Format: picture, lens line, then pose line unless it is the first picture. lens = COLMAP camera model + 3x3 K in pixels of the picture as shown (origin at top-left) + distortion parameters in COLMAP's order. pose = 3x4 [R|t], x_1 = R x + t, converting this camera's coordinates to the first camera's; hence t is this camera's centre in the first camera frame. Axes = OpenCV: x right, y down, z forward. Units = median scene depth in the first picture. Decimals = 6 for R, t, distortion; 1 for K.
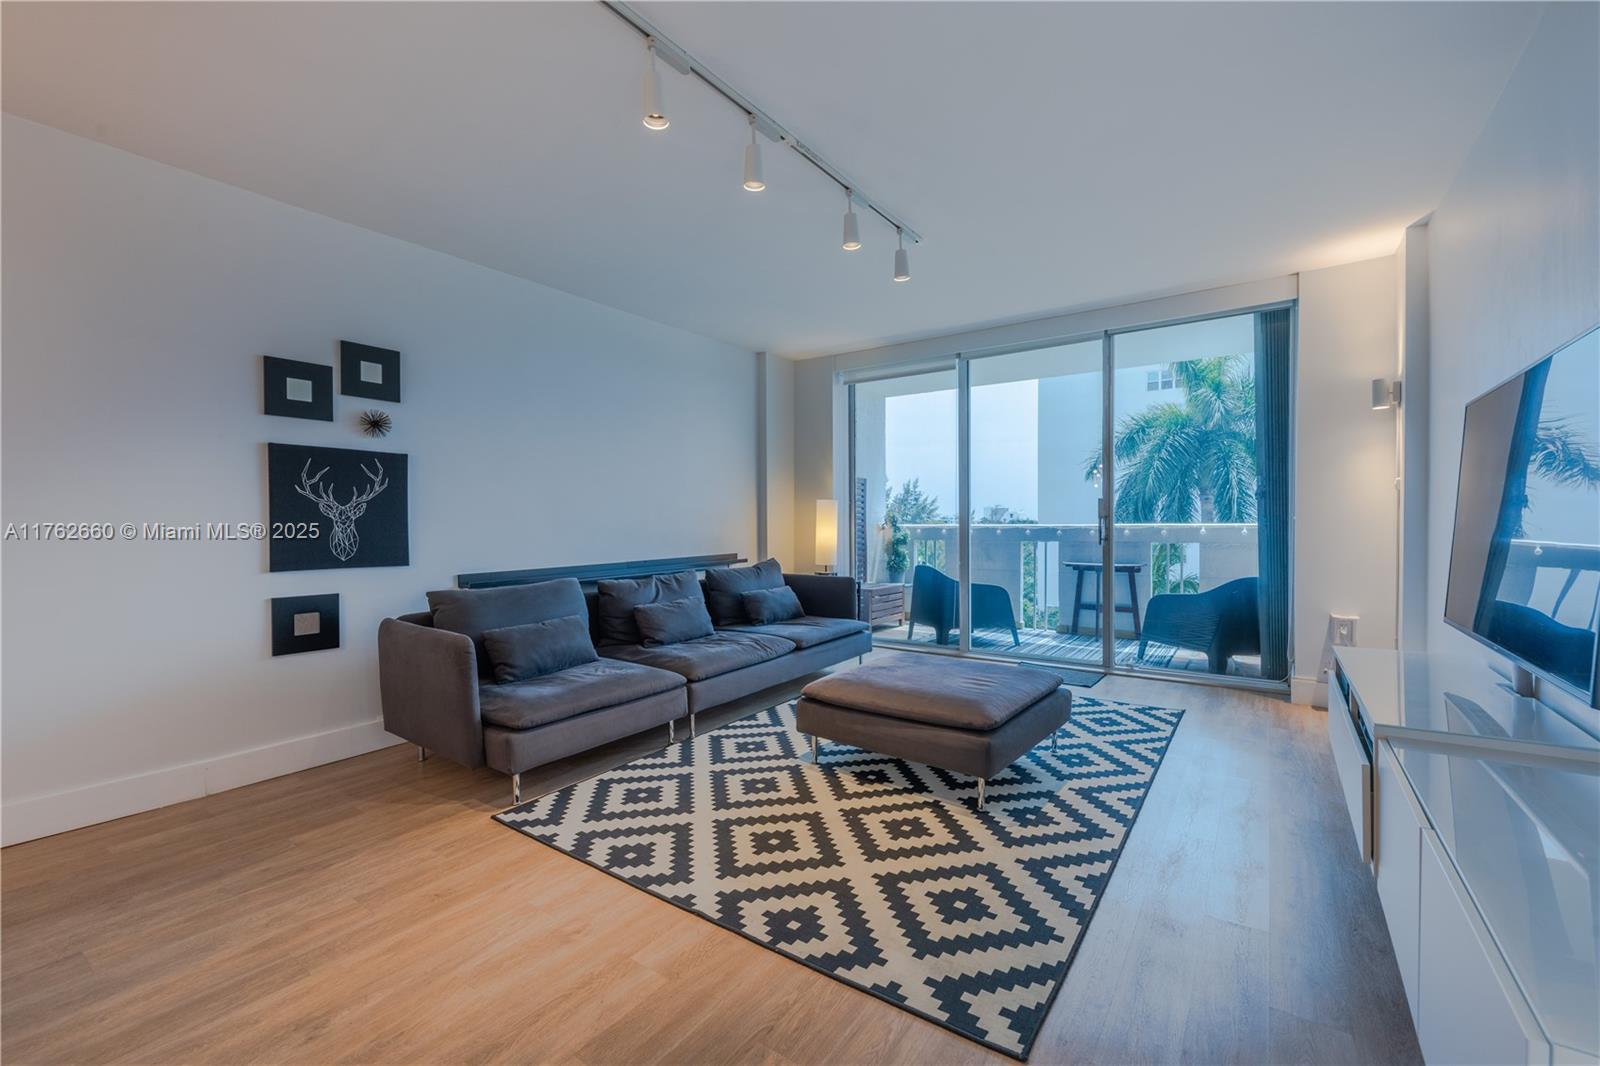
lens RADIAL K [[660.3, 0, 814.7], [0, 660.3, 534.9], [0, 0, 1]] dist [0.006140, -0.000528]
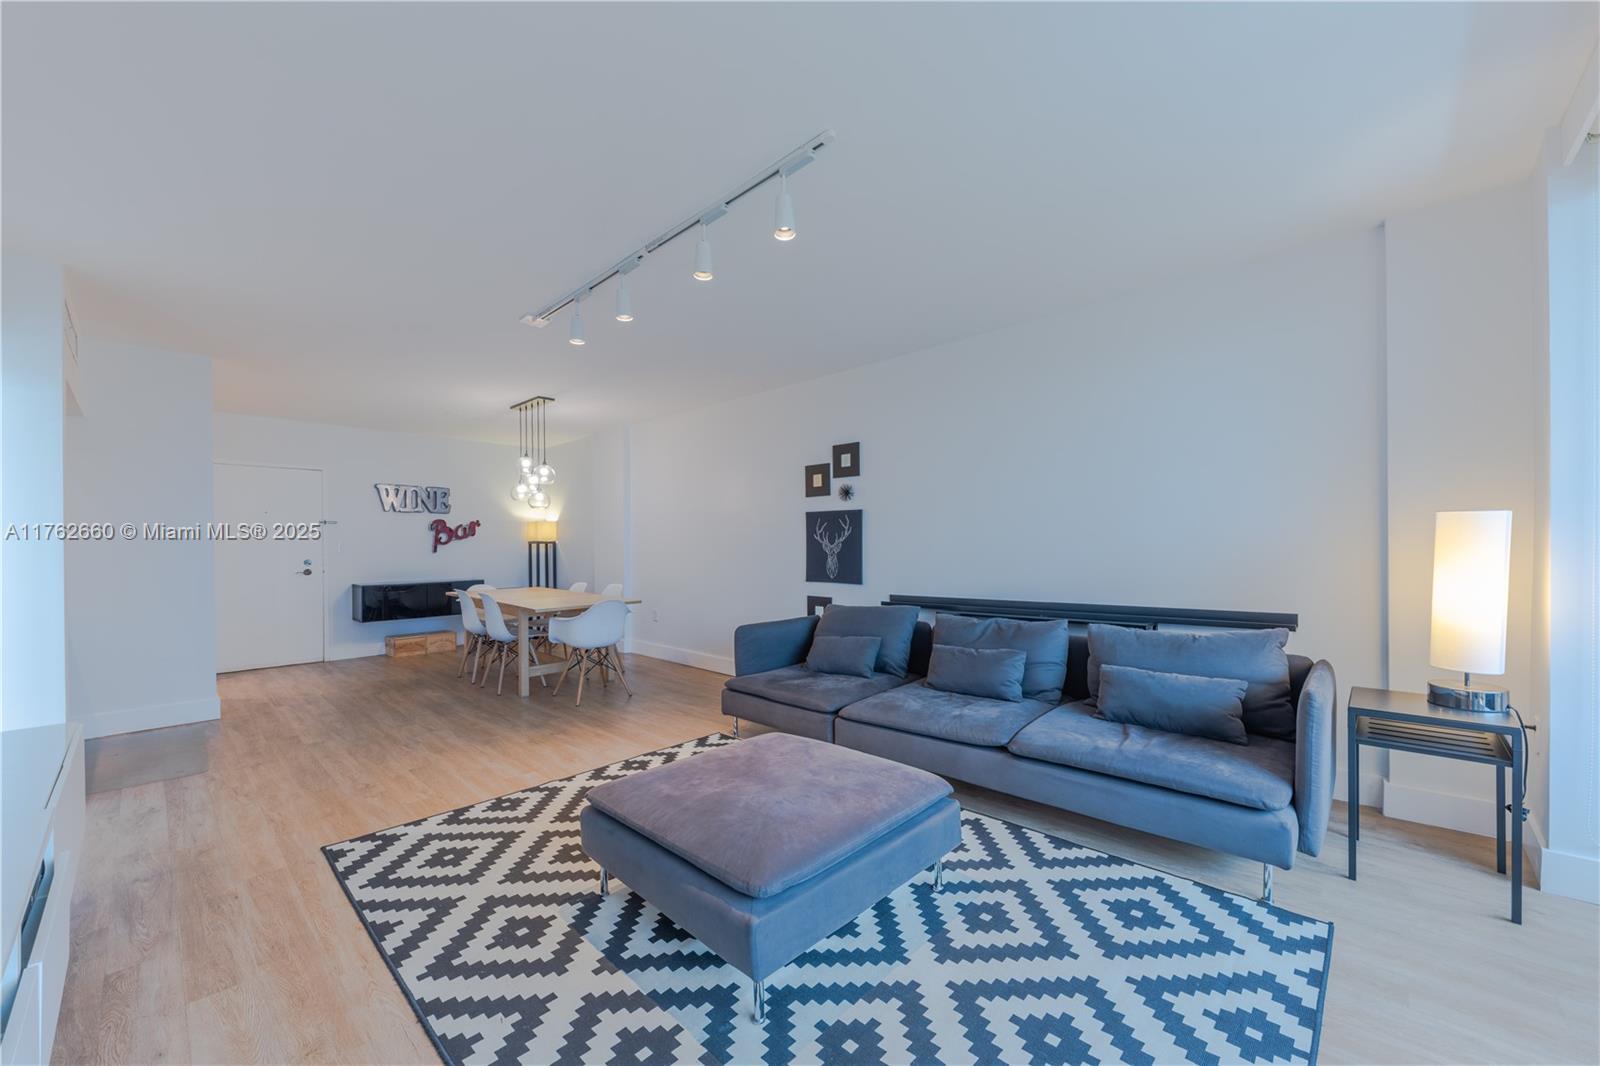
lens RADIAL K [[619.8, 0, 802.1], [0, 619.8, 537.6], [0, 0, 1]] dist [0.015608, -0.000543]
pose [[-0.157746, -0.003822, -0.987472, 0.860635], [-0.011814, 0.999928, -0.001983, -0.059892], [0.987409, 0.011353, -0.157780, 1.200191]]
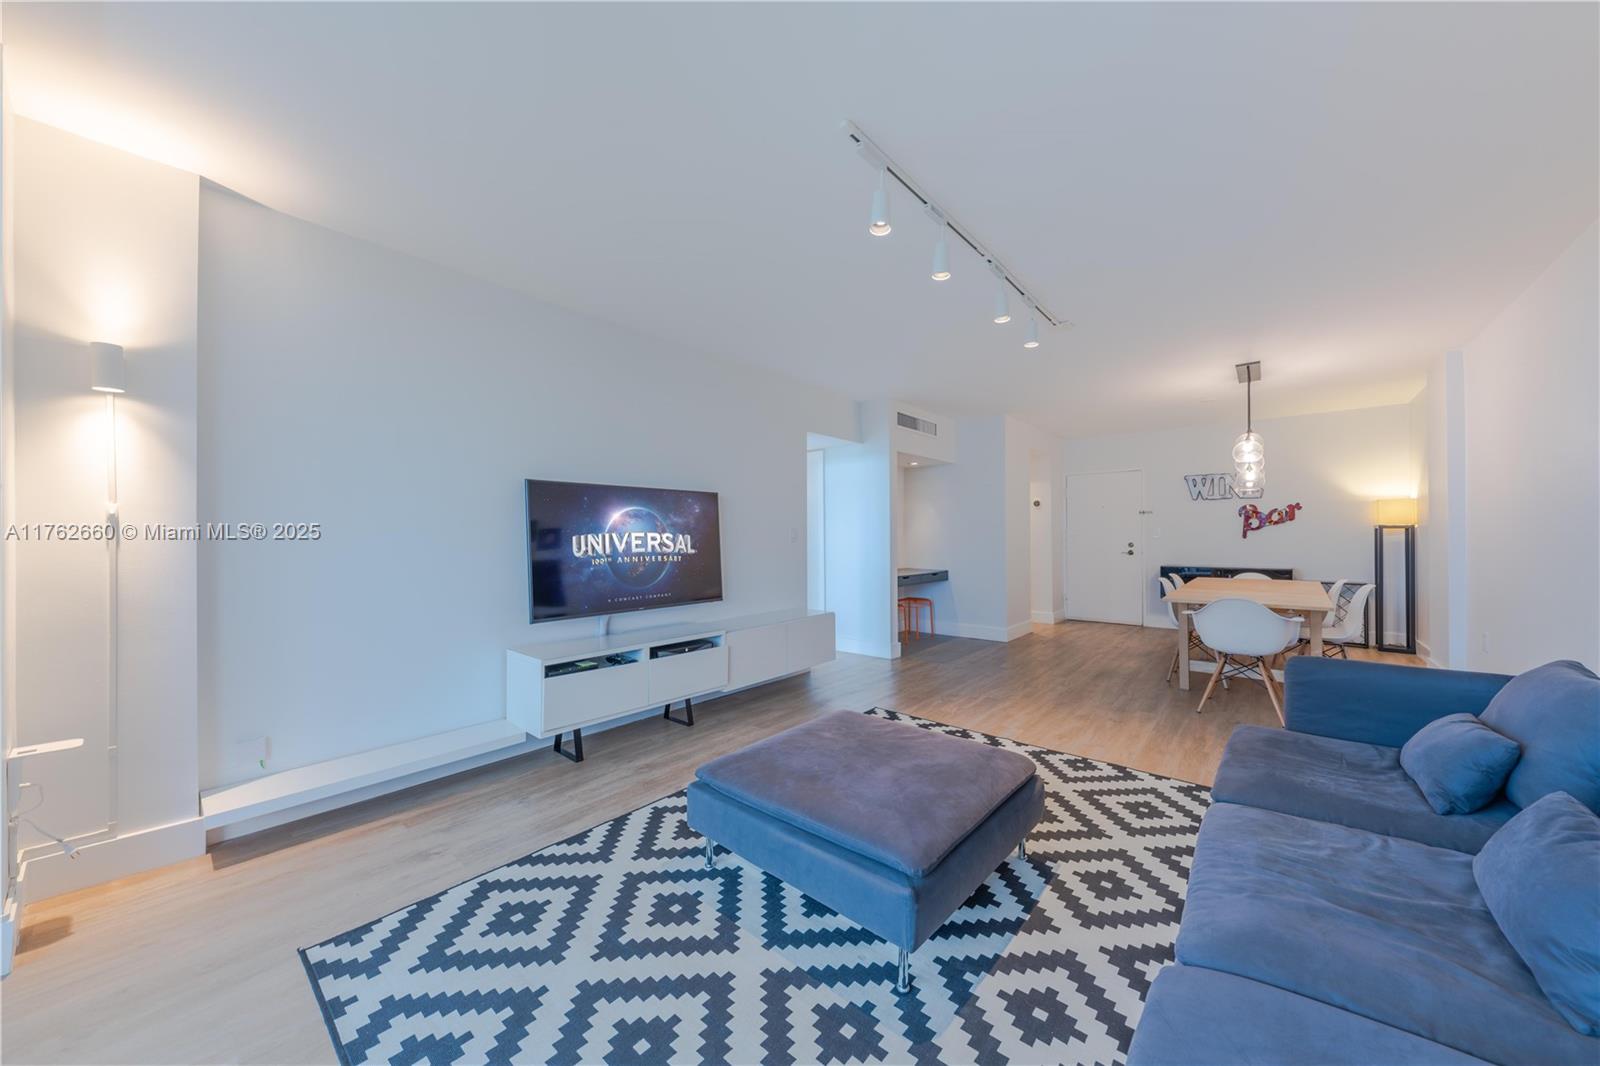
lens RADIAL K [[560.1, 0, 798.2], [0, 560.1, 533.5], [0, 0, 1]] dist [0.005904, -0.002247]
pose [[-0.995273, 0.012551, 0.096298, 0.182500], [0.013967, 0.999804, 0.014048, -0.062546], [-0.096103, 0.015326, -0.995253, 1.728395]]
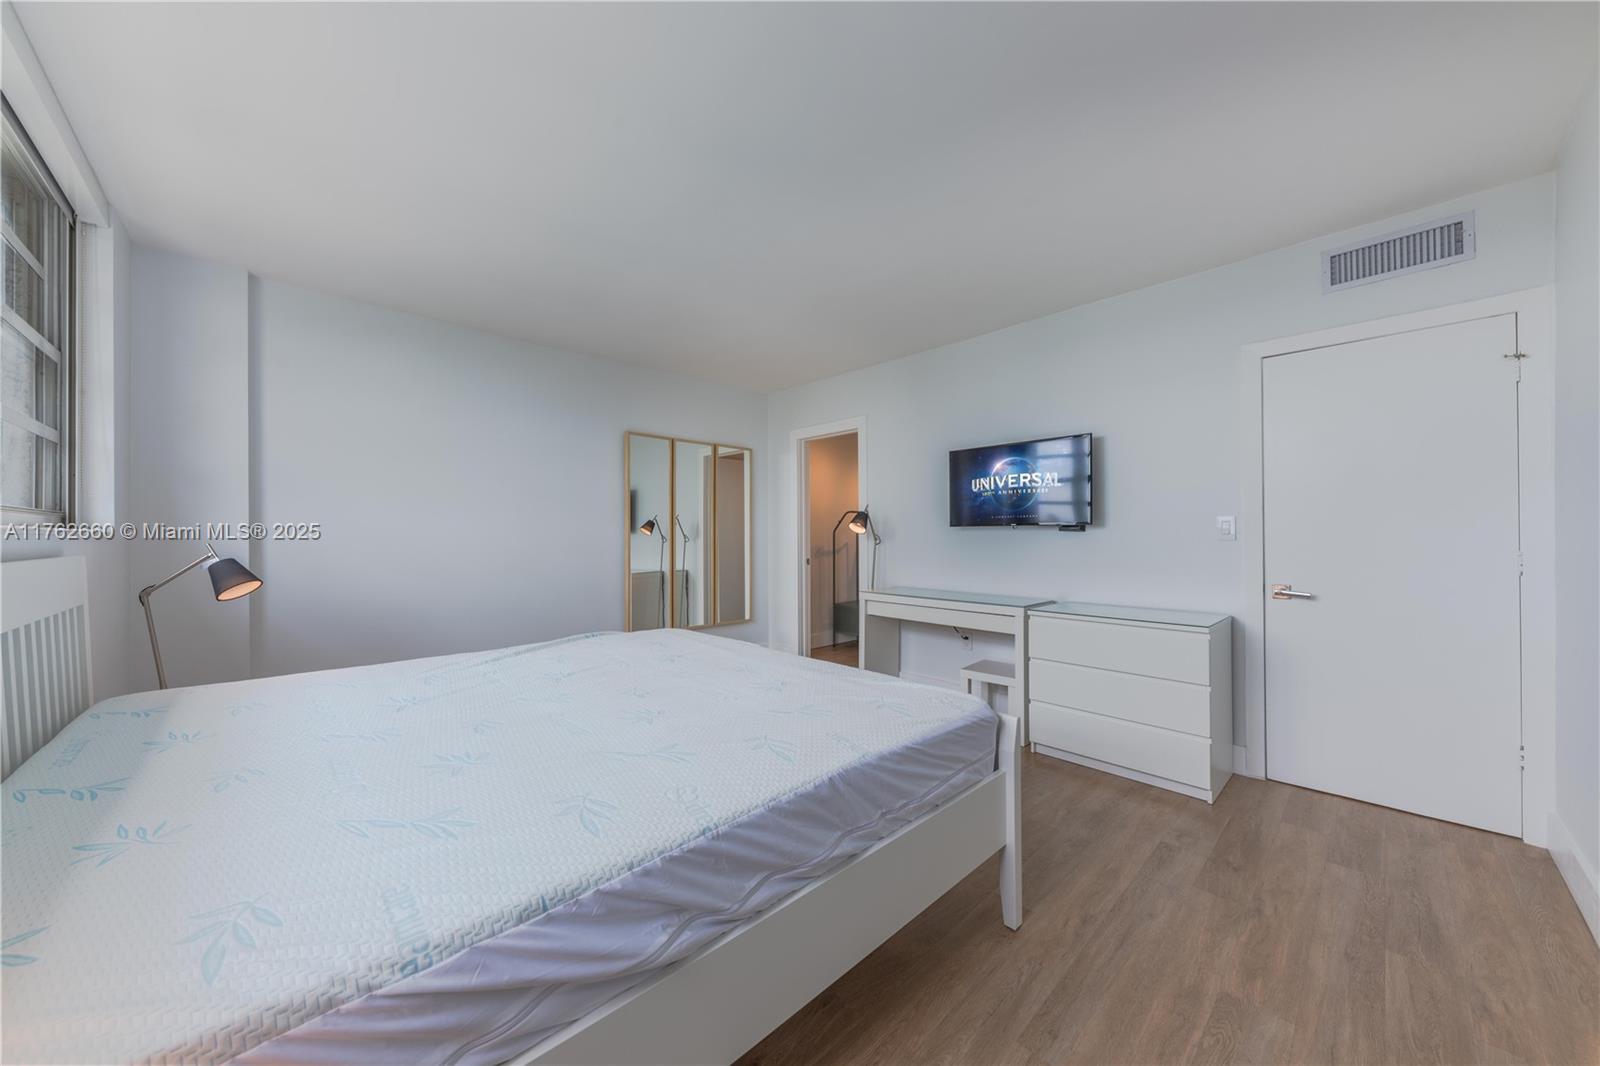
lens RADIAL K [[560.1, 0, 796.1], [0, 560.1, 527.6], [0, 0, 1]] dist [0.005904, -0.002247]
pose [[0.220663, -0.003790, 0.975343, -1.233921], [0.038217, 0.999258, -0.004764, 0.096075], [-0.974601, 0.038325, 0.220644, 0.884486]]
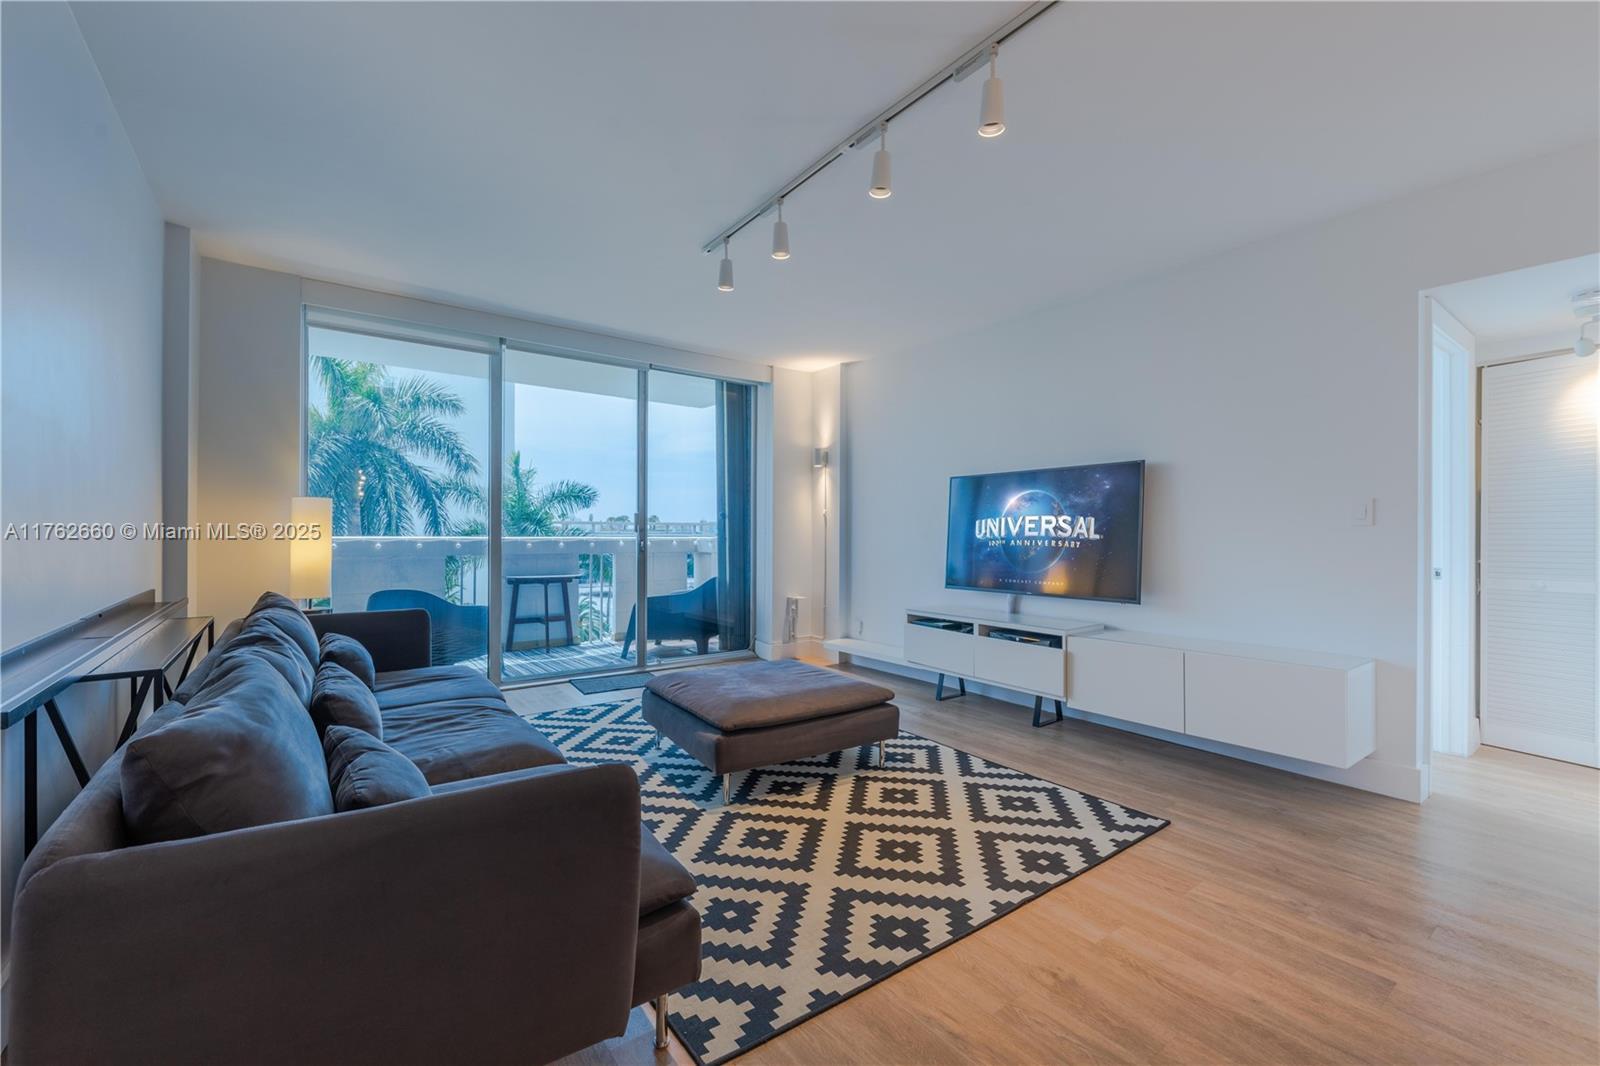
lens RADIAL K [[660.3, 0, 800.1], [0, 660.3, 535.4], [0, 0, 1]] dist [0.006140, -0.000528]
pose [[0.324815, 0.007312, 0.945749, -0.806119], [0.012540, 0.999849, -0.012038, -0.002686], [-0.945694, 0.015770, 0.324674, 0.613528]]
